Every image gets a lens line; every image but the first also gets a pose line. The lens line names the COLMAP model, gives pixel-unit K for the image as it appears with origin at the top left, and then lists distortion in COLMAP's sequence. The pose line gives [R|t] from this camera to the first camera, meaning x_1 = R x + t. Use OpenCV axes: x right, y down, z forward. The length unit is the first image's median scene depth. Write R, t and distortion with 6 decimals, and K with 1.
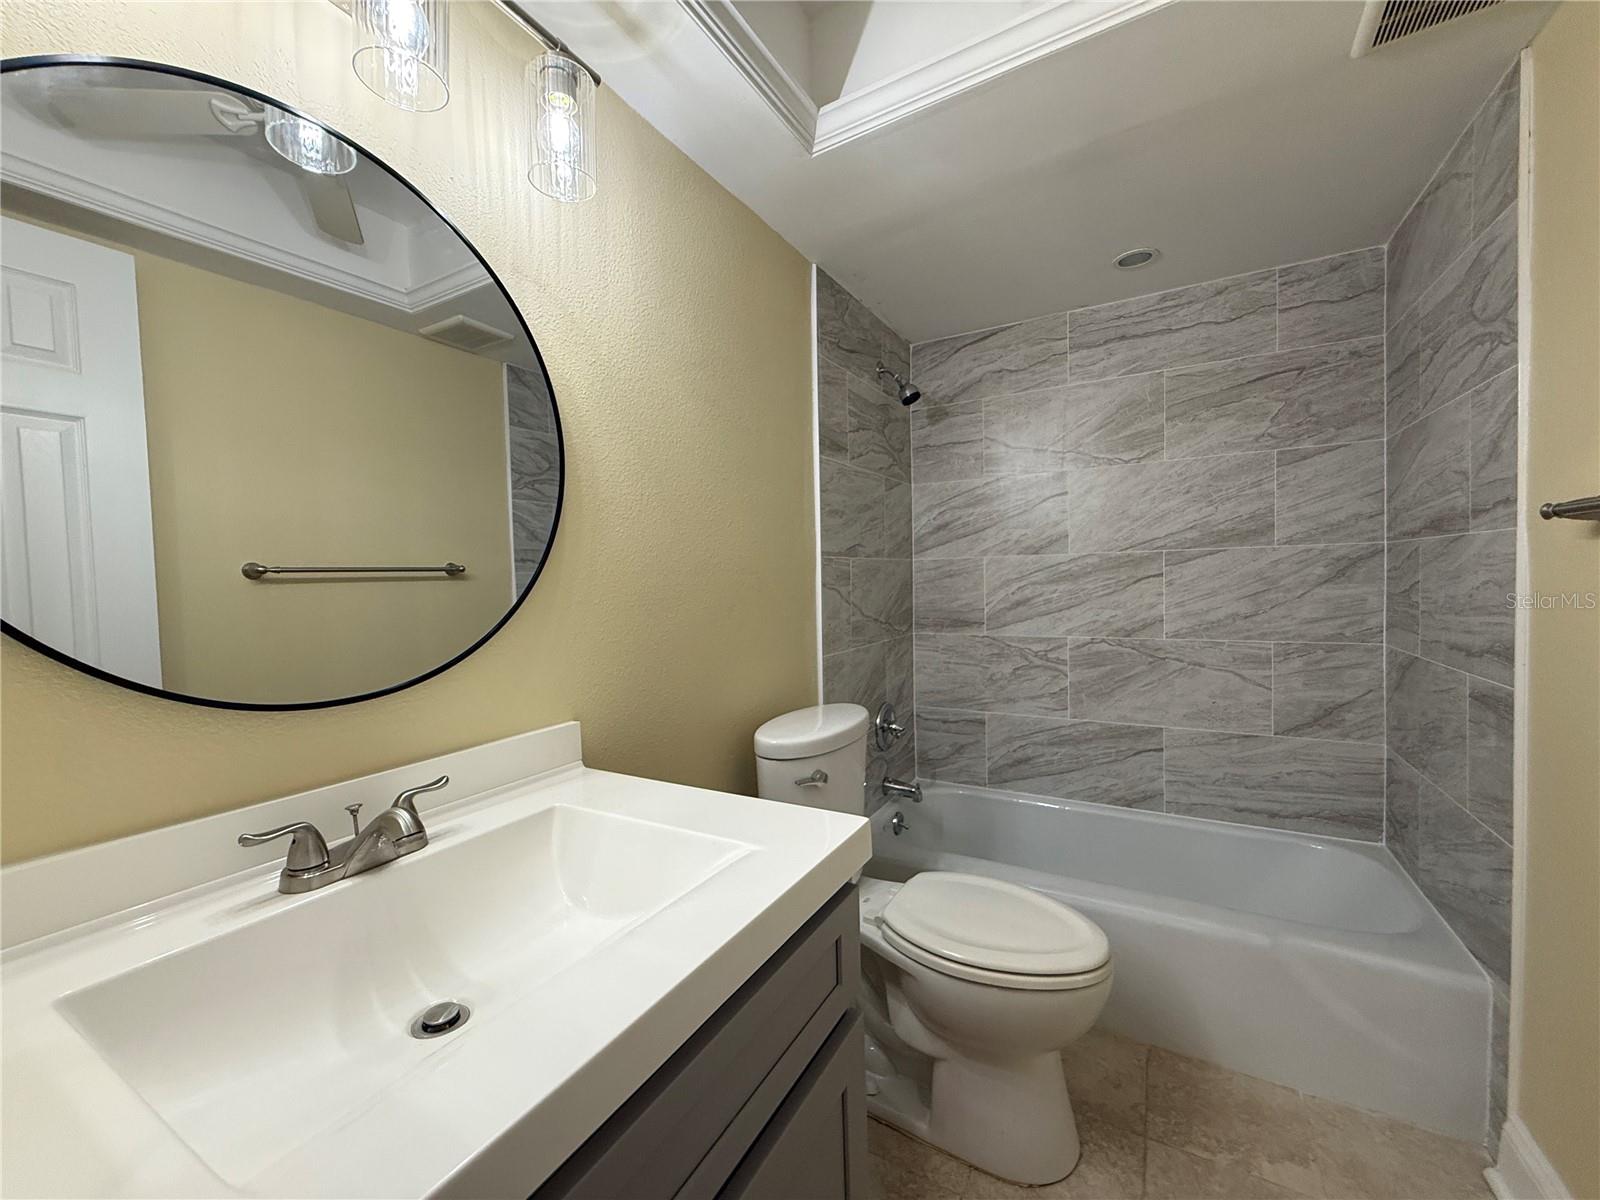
lens RADIAL K [[638.0, 0, 793.7], [0, 638.0, 599.0], [0, 0, 1]] dist [-0.000863, 0.000958]
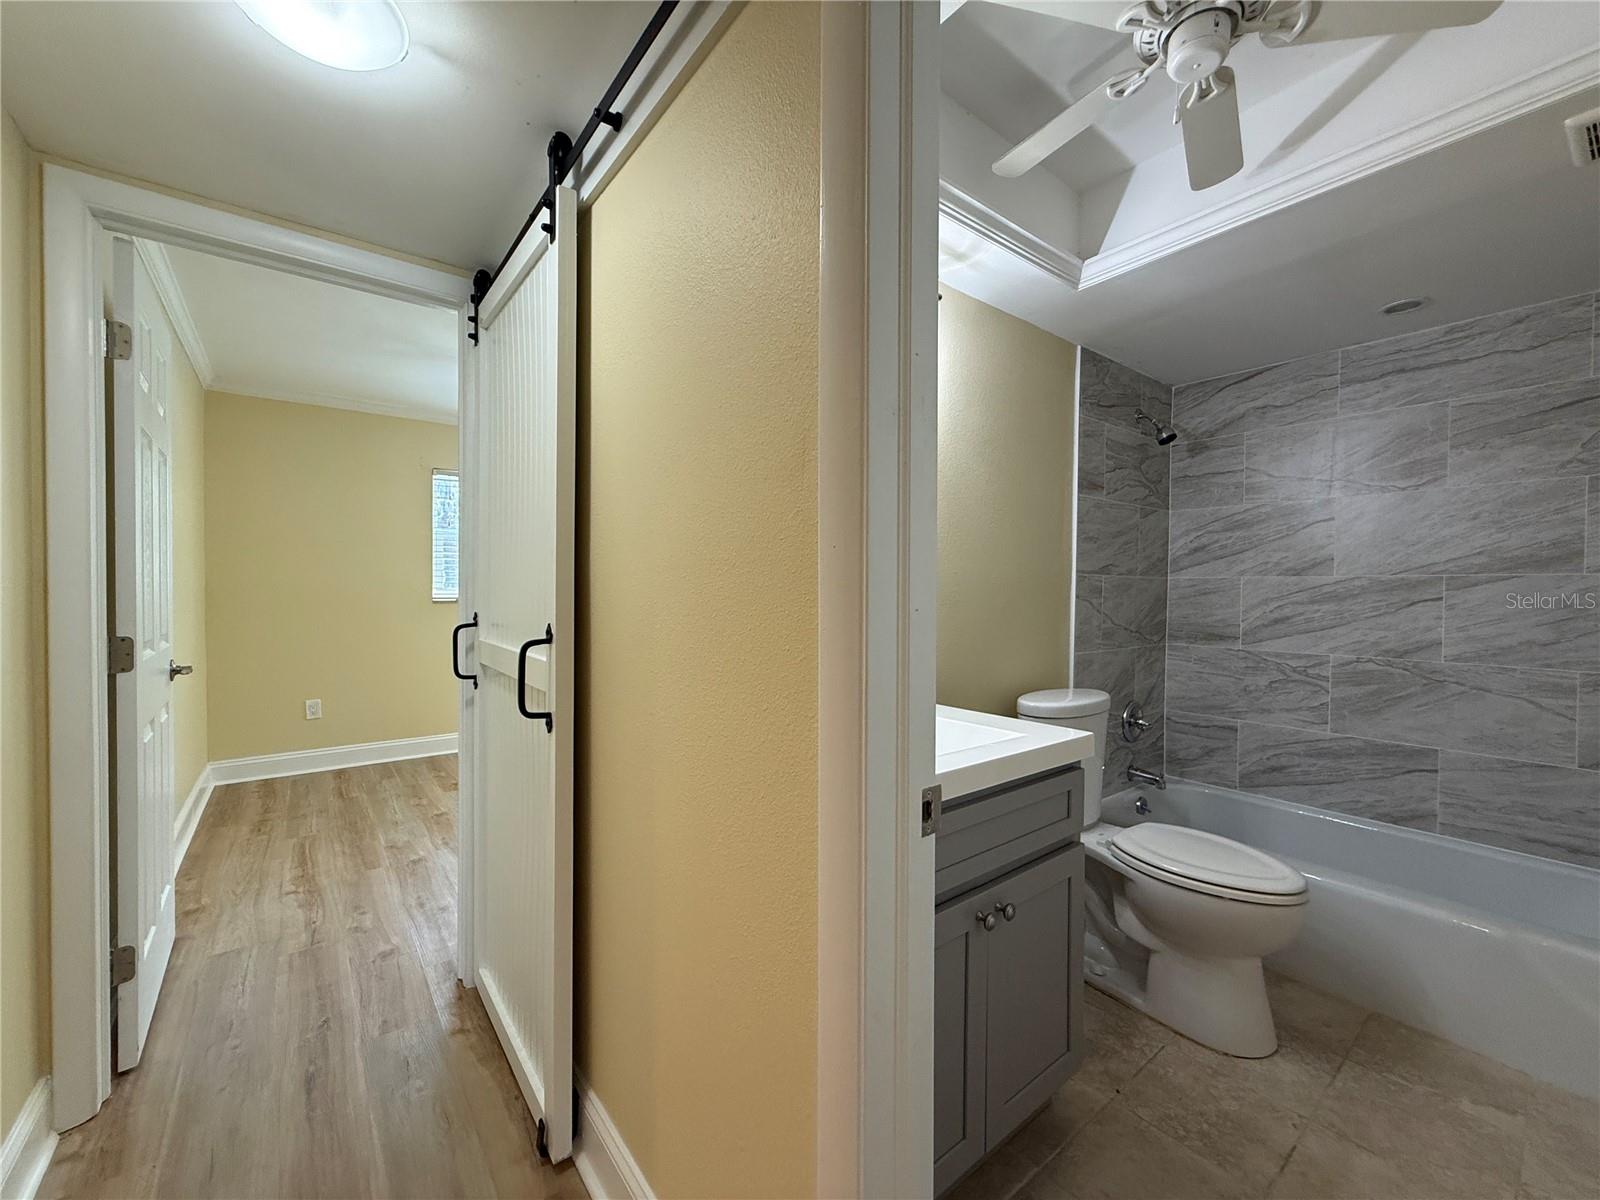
lens RADIAL K [[638.0, 0, 793.7], [0, 638.0, 599.0], [0, 0, 1]] dist [-0.000863, 0.000958]
pose [[0.925332, 0.037567, -0.377292, 0.003515], [-0.044029, 0.998994, -0.008515, 0.016048], [0.376593, 0.024491, 0.926055, -0.329176]]
